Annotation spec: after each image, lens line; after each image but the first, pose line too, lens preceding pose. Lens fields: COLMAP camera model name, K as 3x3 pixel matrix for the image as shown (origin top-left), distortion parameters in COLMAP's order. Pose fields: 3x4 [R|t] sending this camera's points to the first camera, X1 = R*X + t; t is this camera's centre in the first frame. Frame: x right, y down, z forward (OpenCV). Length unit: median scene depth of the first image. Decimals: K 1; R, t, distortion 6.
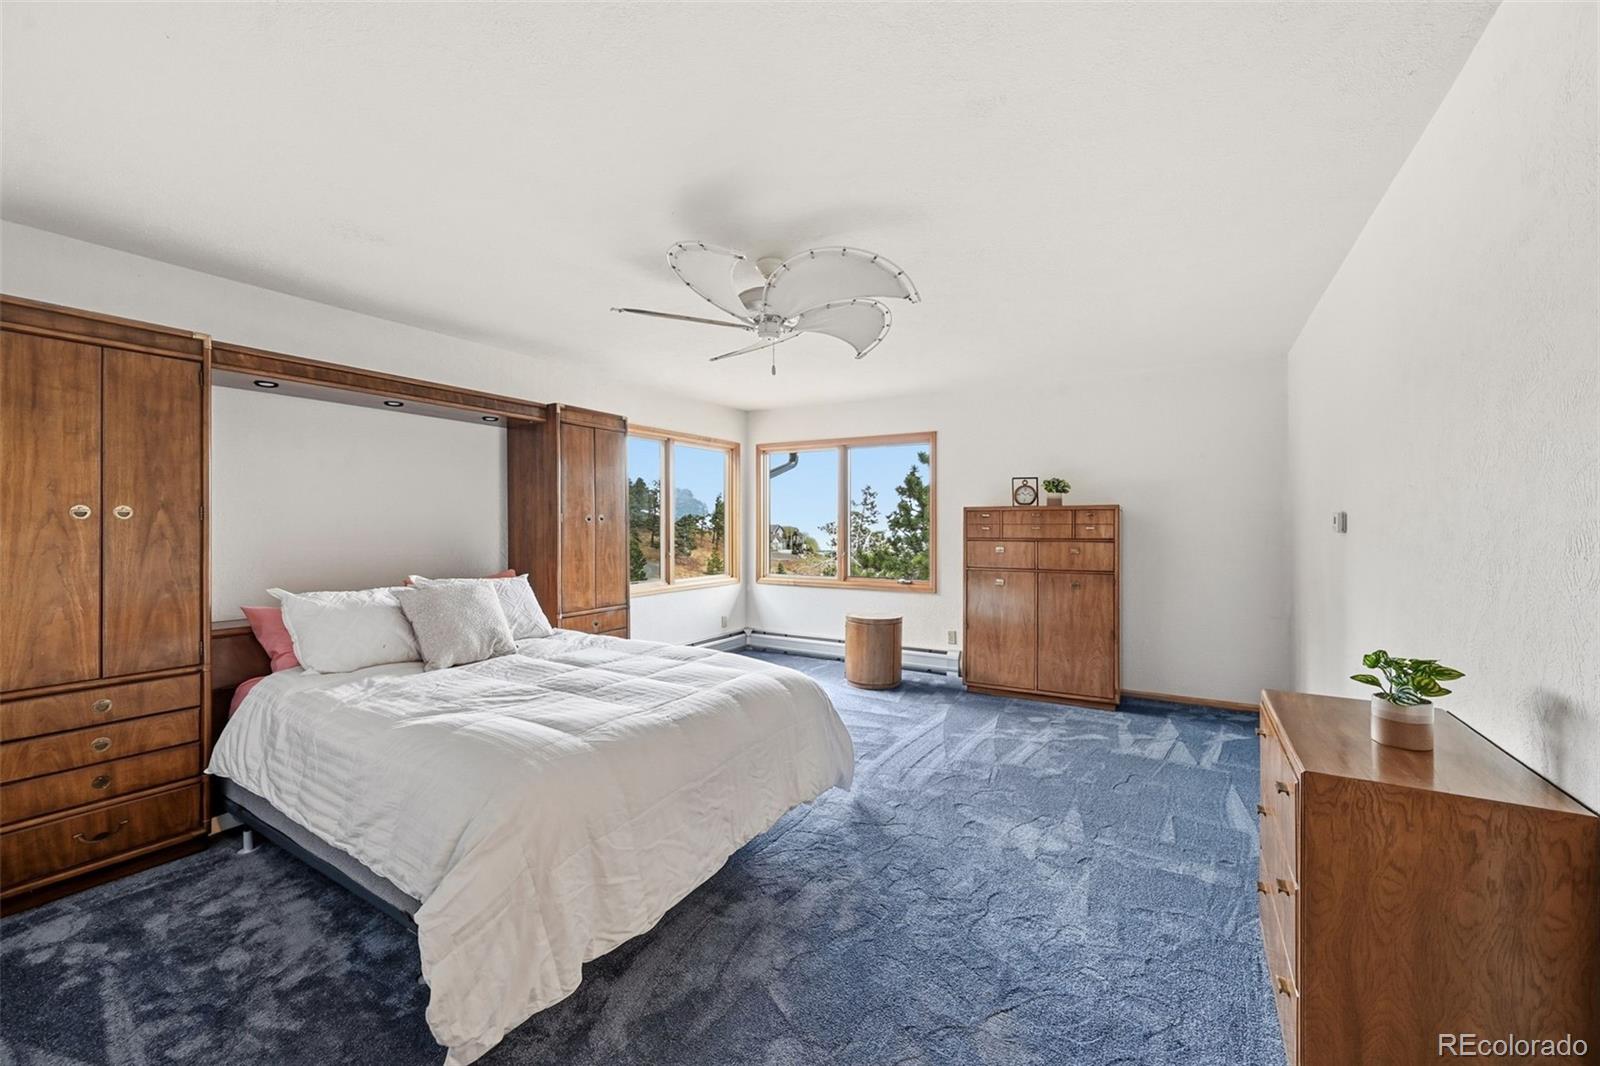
lens RADIAL K [[630.2, 0, 793.2], [0, 630.2, 526.7], [0, 0, 1]] dist [0.001718, 0.000012]
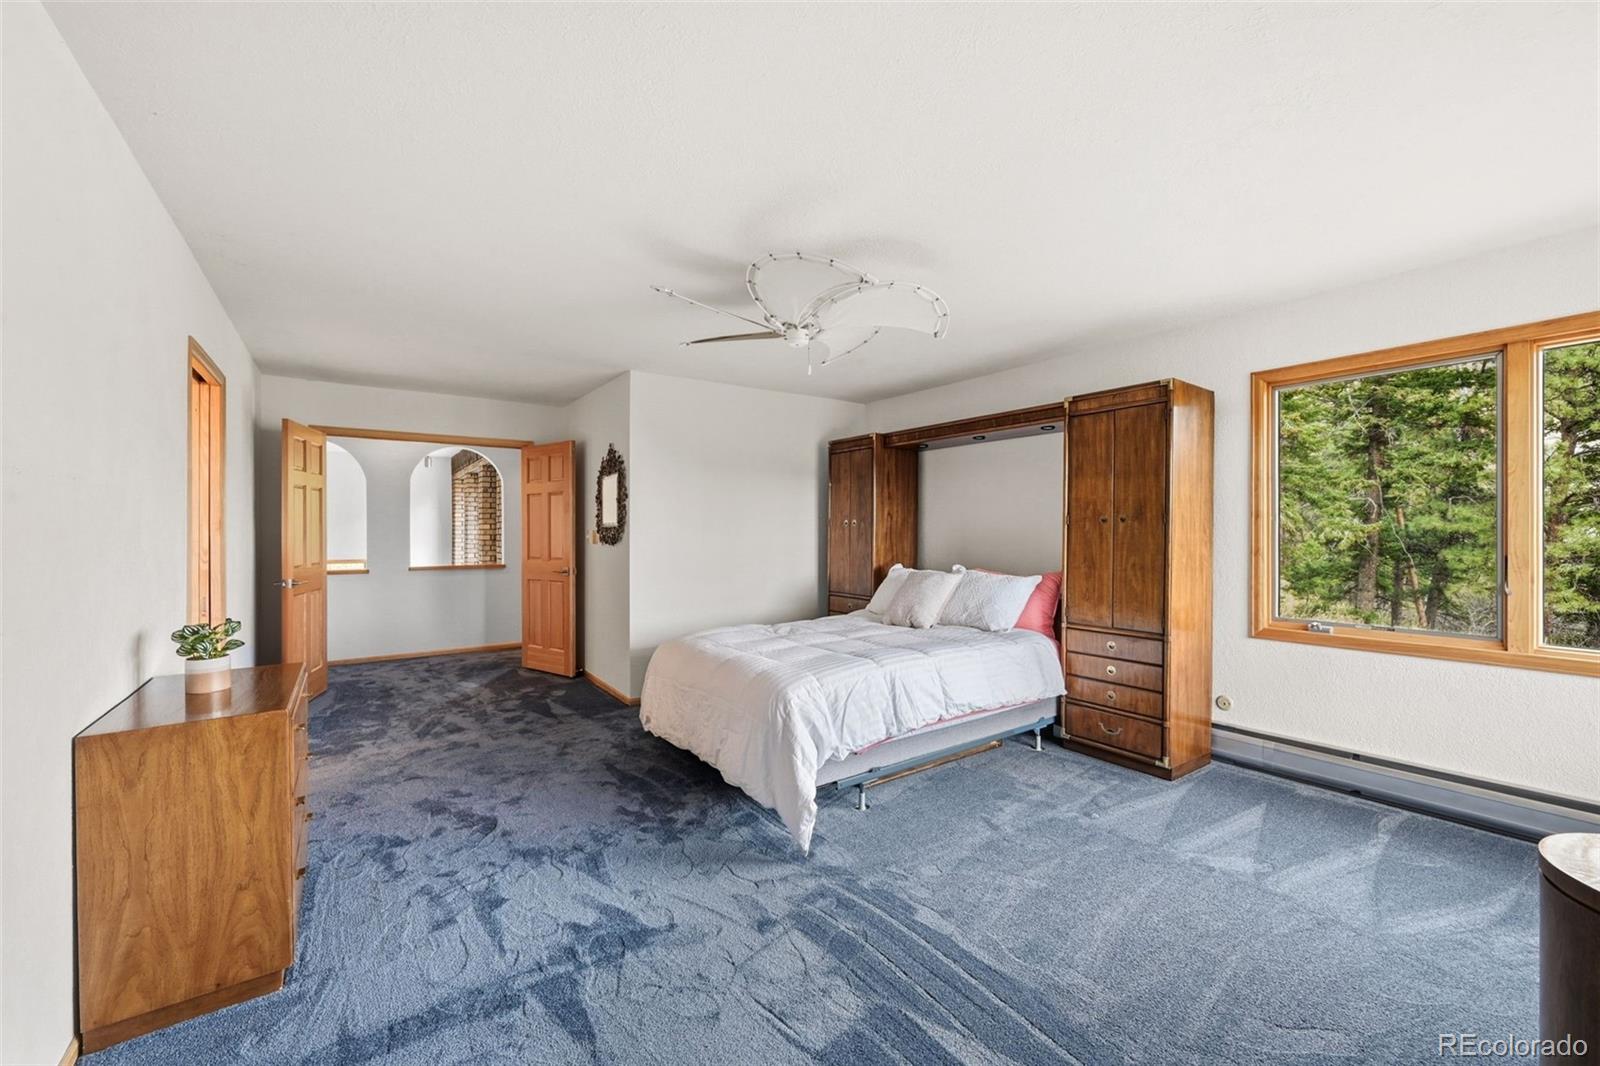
lens RADIAL K [[630.2, 0, 796.0], [0, 630.2, 531.2], [0, 0, 1]] dist [0.001718, 0.000012]
pose [[-0.401350, 0.001815, -0.915923, 0.634445], [-0.003576, 0.999987, 0.003548, 0.000882], [0.915918, 0.004700, -0.401338, 0.988028]]
